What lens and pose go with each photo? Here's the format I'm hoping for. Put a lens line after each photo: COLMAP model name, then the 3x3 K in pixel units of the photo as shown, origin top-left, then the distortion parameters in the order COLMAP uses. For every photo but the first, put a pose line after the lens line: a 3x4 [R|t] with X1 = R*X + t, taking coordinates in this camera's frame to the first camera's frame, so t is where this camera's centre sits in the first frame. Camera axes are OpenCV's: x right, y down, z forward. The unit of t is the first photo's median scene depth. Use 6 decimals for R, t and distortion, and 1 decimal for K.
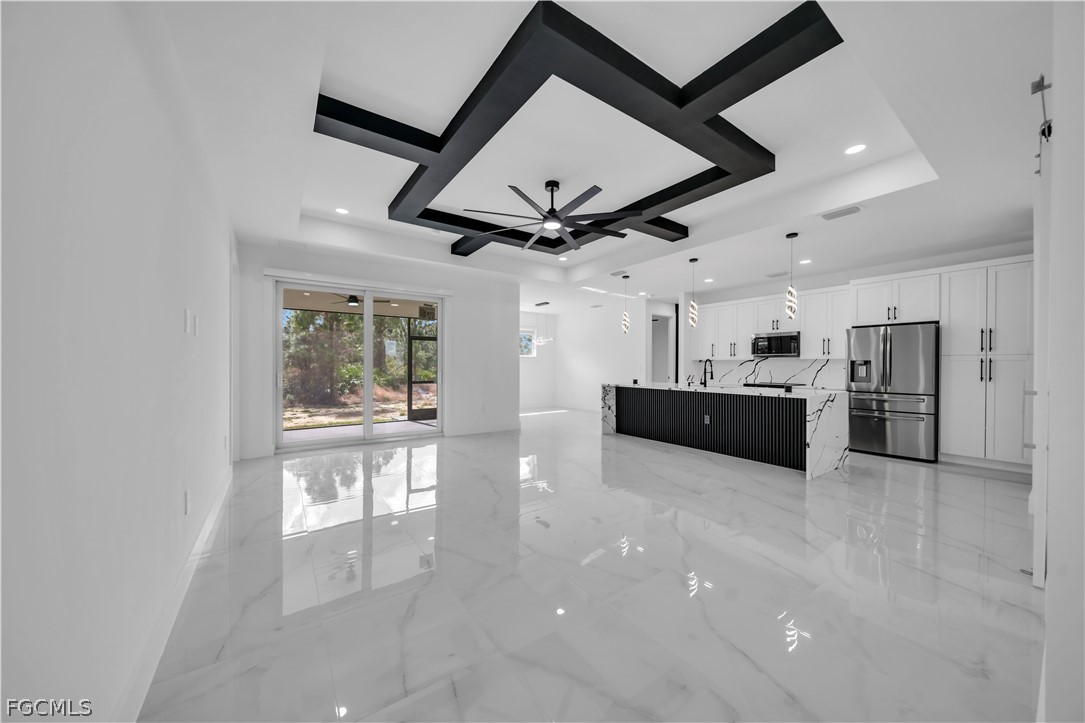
lens RADIAL K [[374.6, 0, 543.0], [0, 374.6, 363.8], [0, 0, 1]] dist [0.001198, 0.000111]
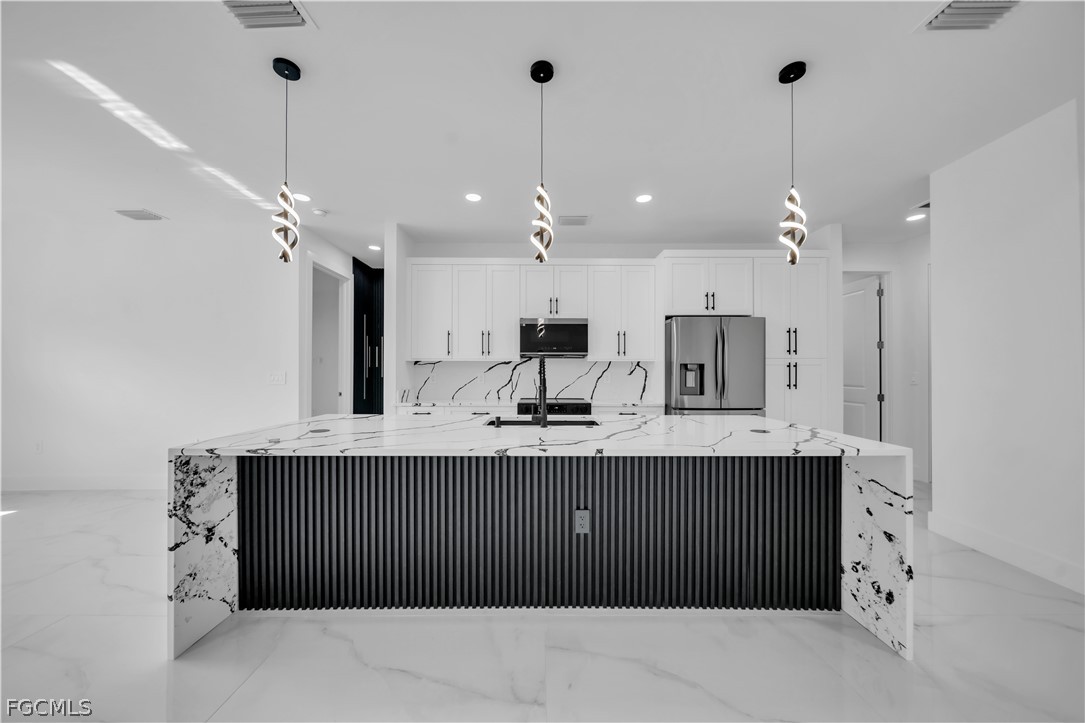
lens RADIAL K [[374.6, 0, 542.6], [0, 374.6, 365.1], [0, 0, 1]] dist [0.001198, 0.000111]
pose [[0.563266, 0.001944, 0.826273, 0.089758], [-0.001024, 0.999998, -0.001655, -0.003671], [-0.826275, 0.000086, 0.563267, 0.656899]]
